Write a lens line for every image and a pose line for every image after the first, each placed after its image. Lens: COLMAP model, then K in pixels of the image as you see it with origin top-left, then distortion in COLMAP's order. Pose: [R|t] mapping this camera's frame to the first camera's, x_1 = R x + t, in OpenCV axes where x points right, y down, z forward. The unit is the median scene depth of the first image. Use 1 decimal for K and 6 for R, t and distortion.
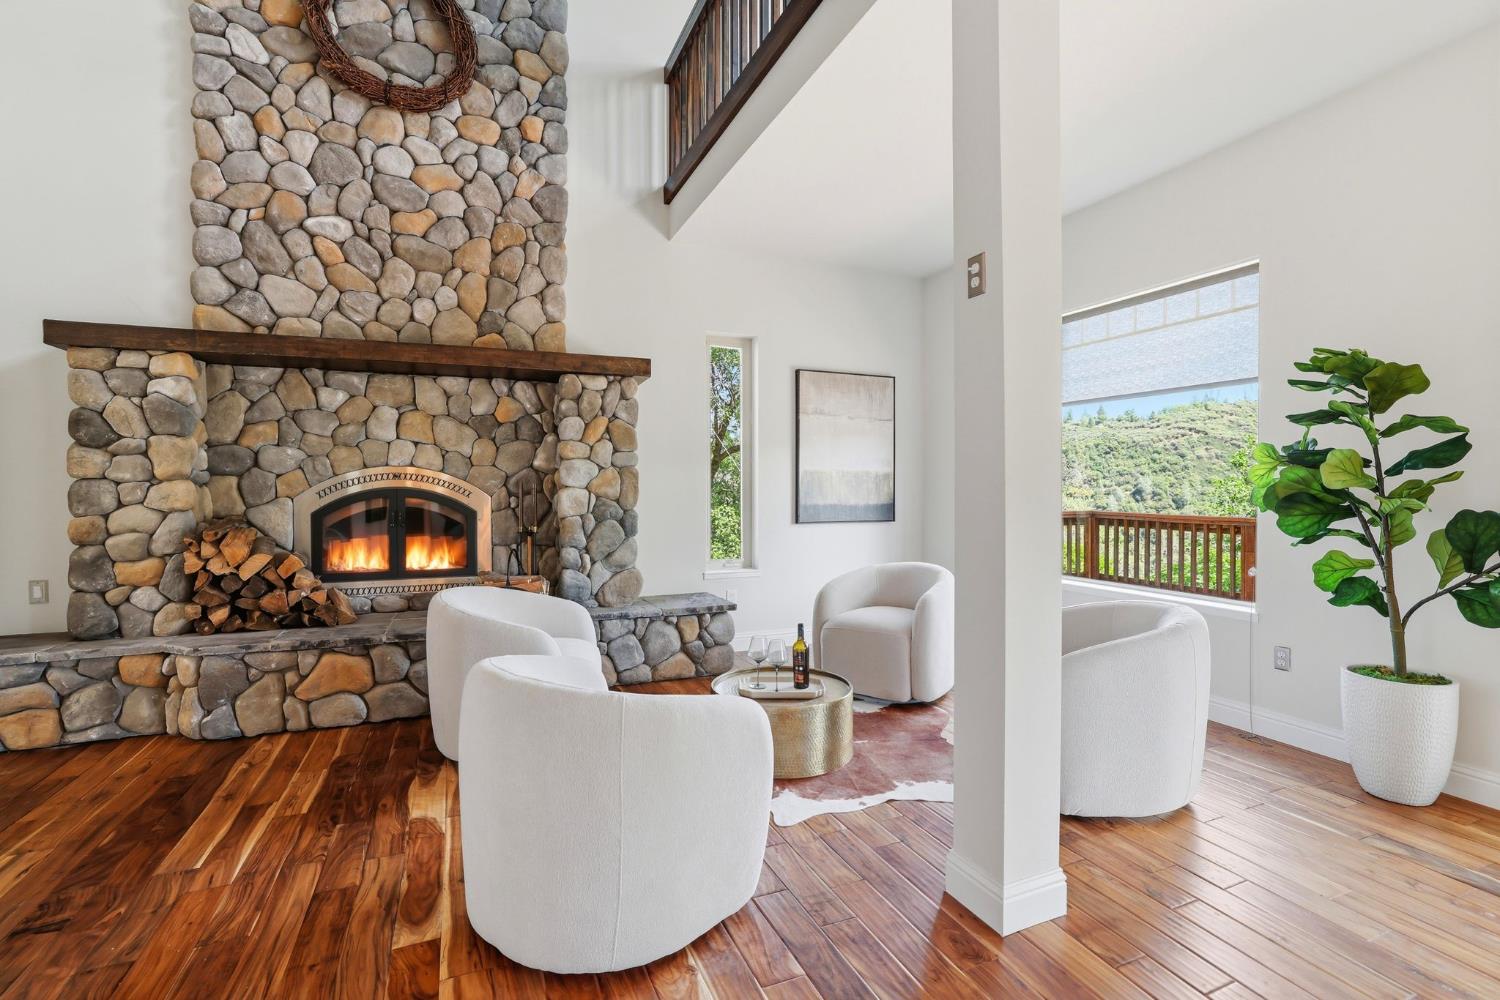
lens RADIAL K [[653.8, 0, 746.4], [0, 653.8, 505.4], [0, 0, 1]] dist [-0.023593, 0.006376]
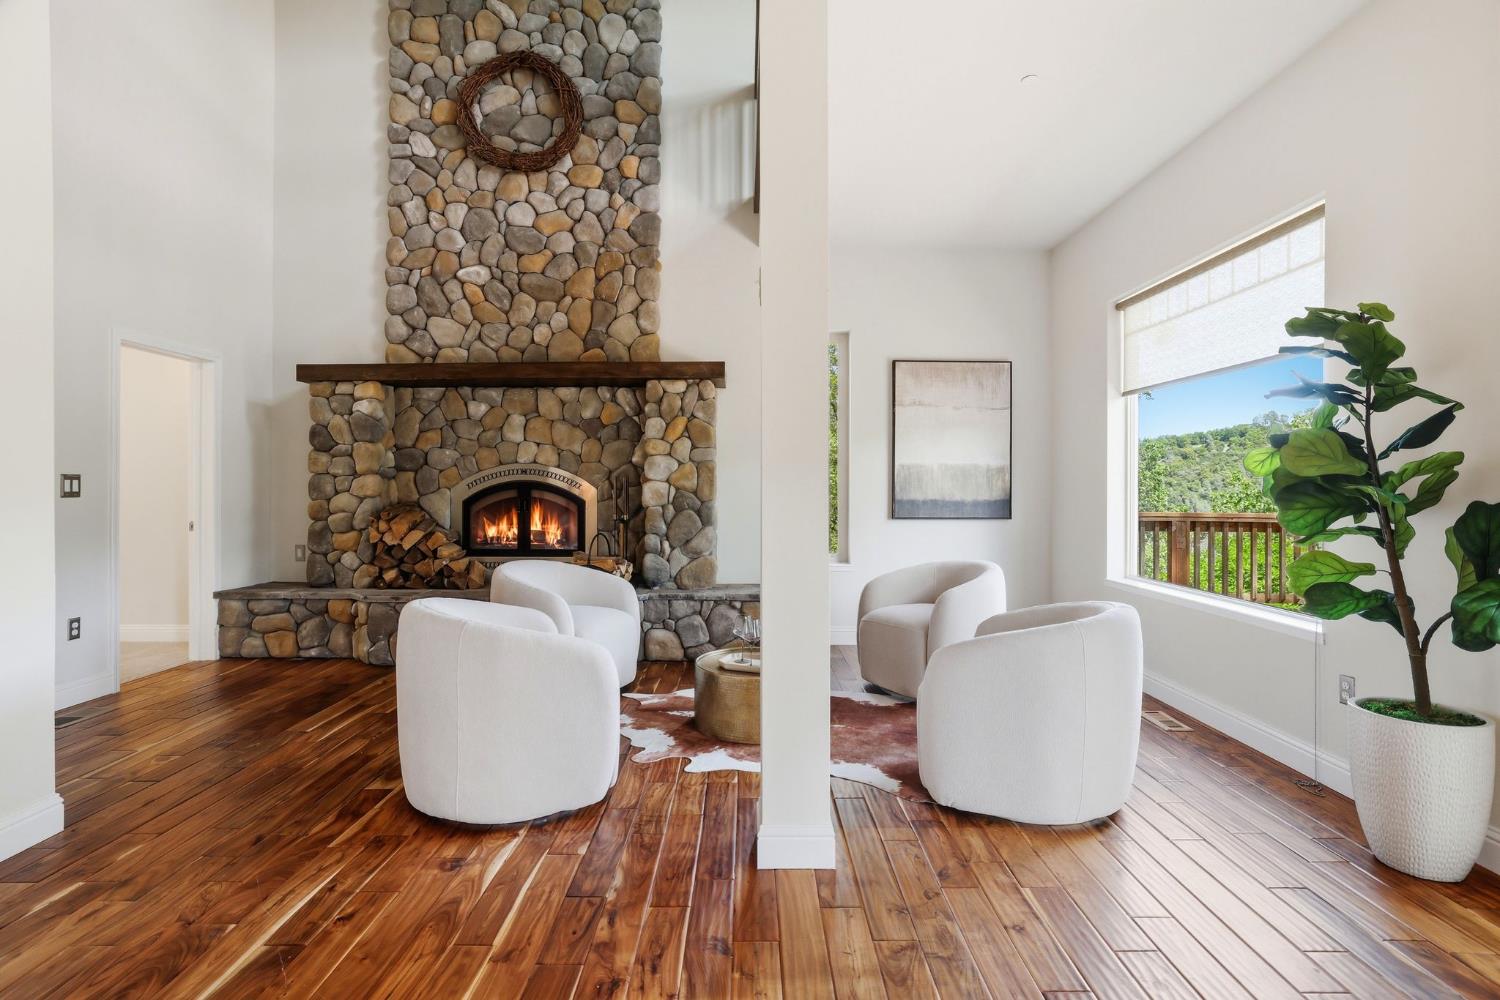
lens RADIAL K [[708.6, 0, 755.1], [0, 708.6, 499.2], [0, 0, 1]] dist [-0.021869, -0.001677]
pose [[0.928096, 0.008617, -0.372241, 0.386509], [-0.012541, 0.999888, -0.008121, 0.013562], [0.372129, 0.012206, 0.928101, -0.071090]]
